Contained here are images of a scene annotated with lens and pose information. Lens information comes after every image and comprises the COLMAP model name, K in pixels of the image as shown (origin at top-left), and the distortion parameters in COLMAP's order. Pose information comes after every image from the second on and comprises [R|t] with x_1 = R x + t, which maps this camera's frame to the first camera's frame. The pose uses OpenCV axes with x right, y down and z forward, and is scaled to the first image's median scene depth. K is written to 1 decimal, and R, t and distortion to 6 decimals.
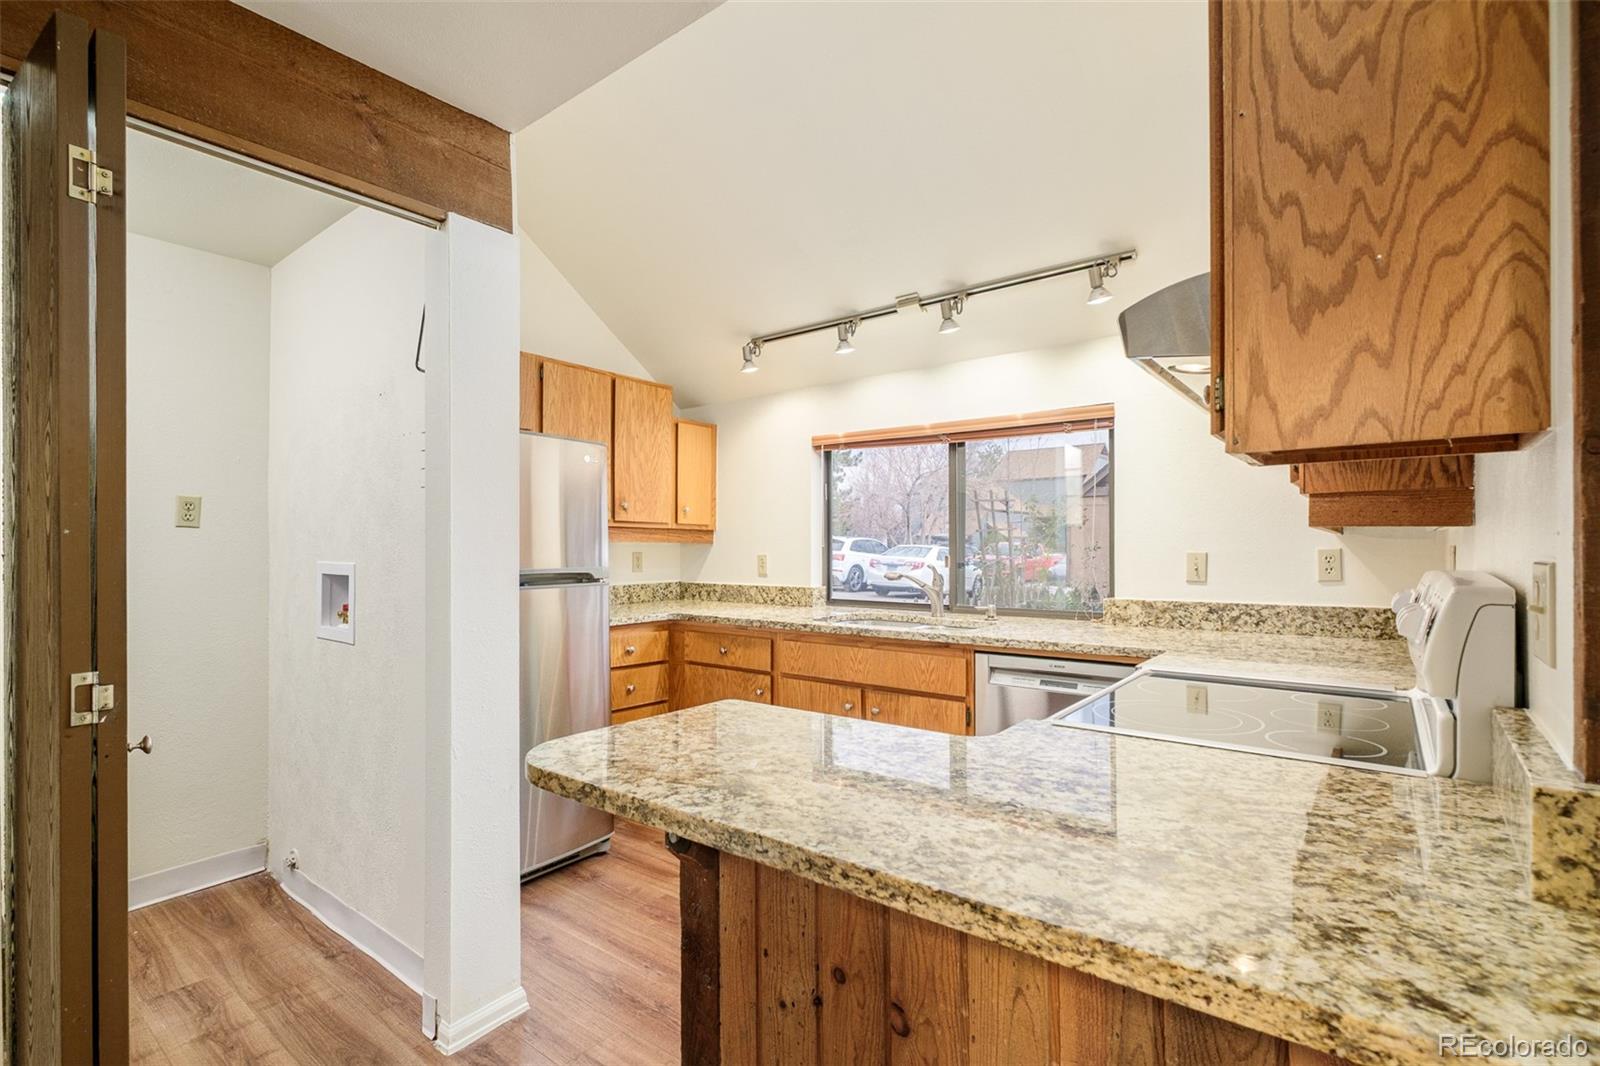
lens RADIAL K [[740.1, 0, 796.9], [0, 740.1, 545.4], [0, 0, 1]] dist [-0.003708, 0.000010]
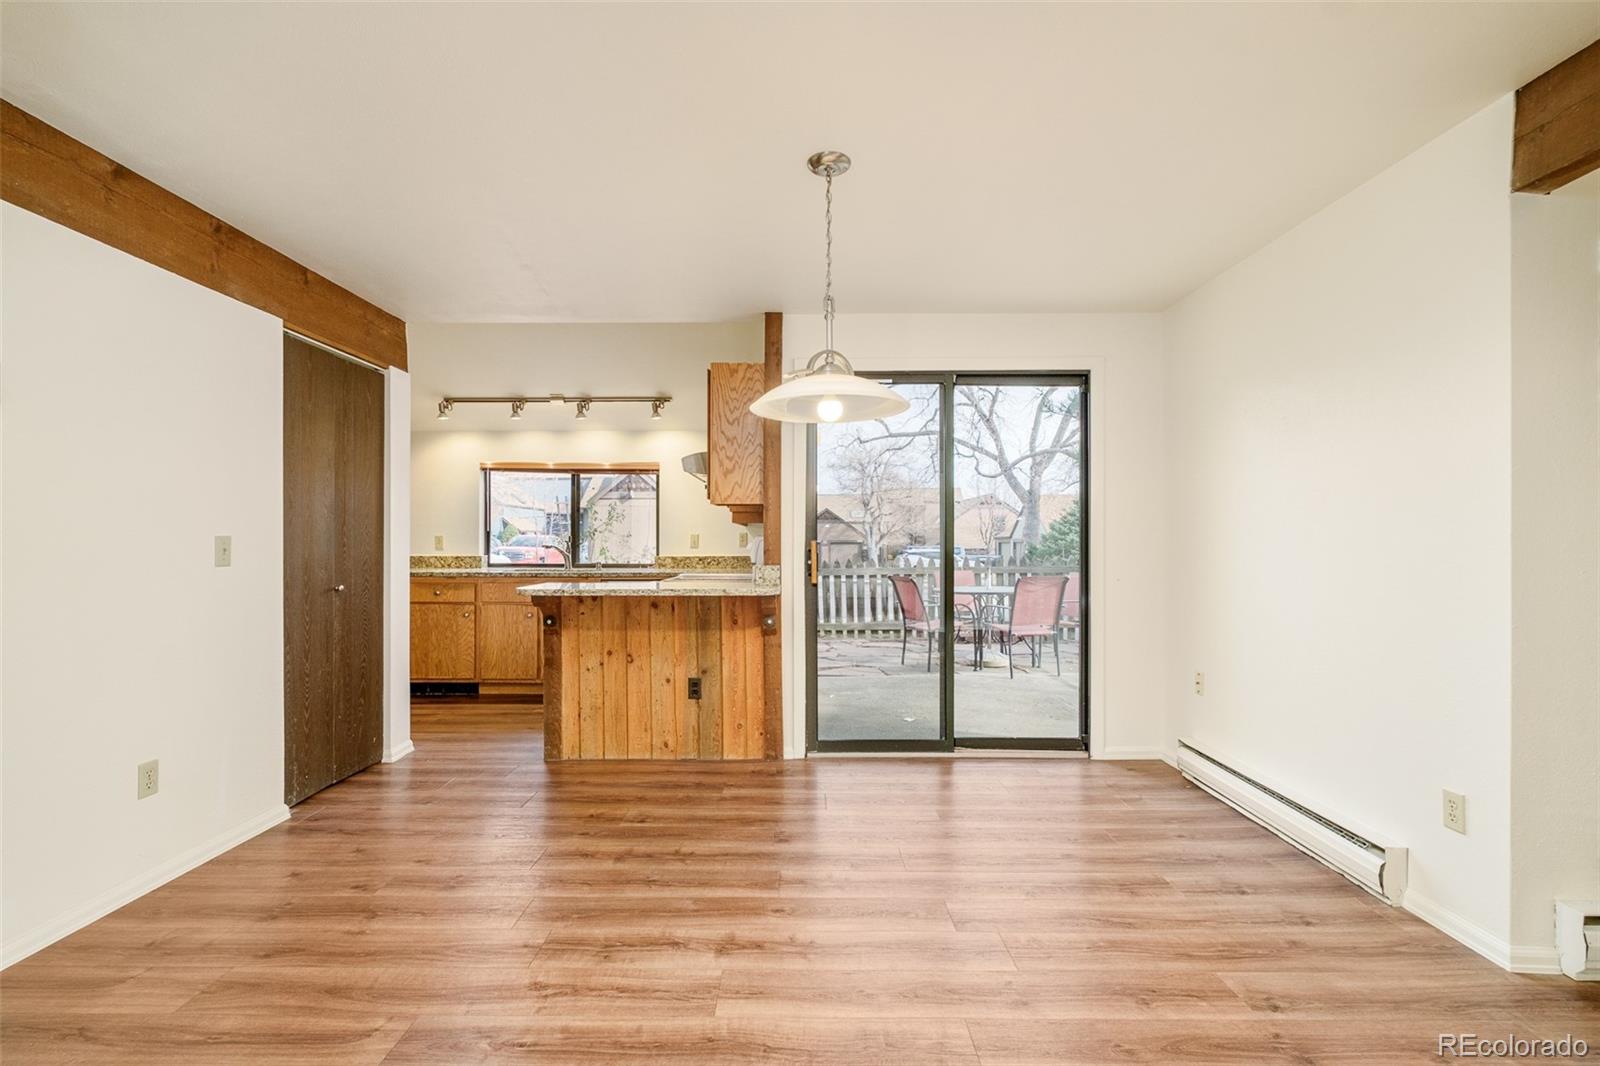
lens RADIAL K [[709.3, 0, 800.2], [0, 709.3, 543.5], [0, 0, 1]] dist [-0.003391, -0.000585]
pose [[0.783758, 0.001045, 0.621066, -0.434404], [-0.004751, 0.999979, 0.004313, 0.022331], [-0.621049, -0.006331, 0.783746, -0.707000]]
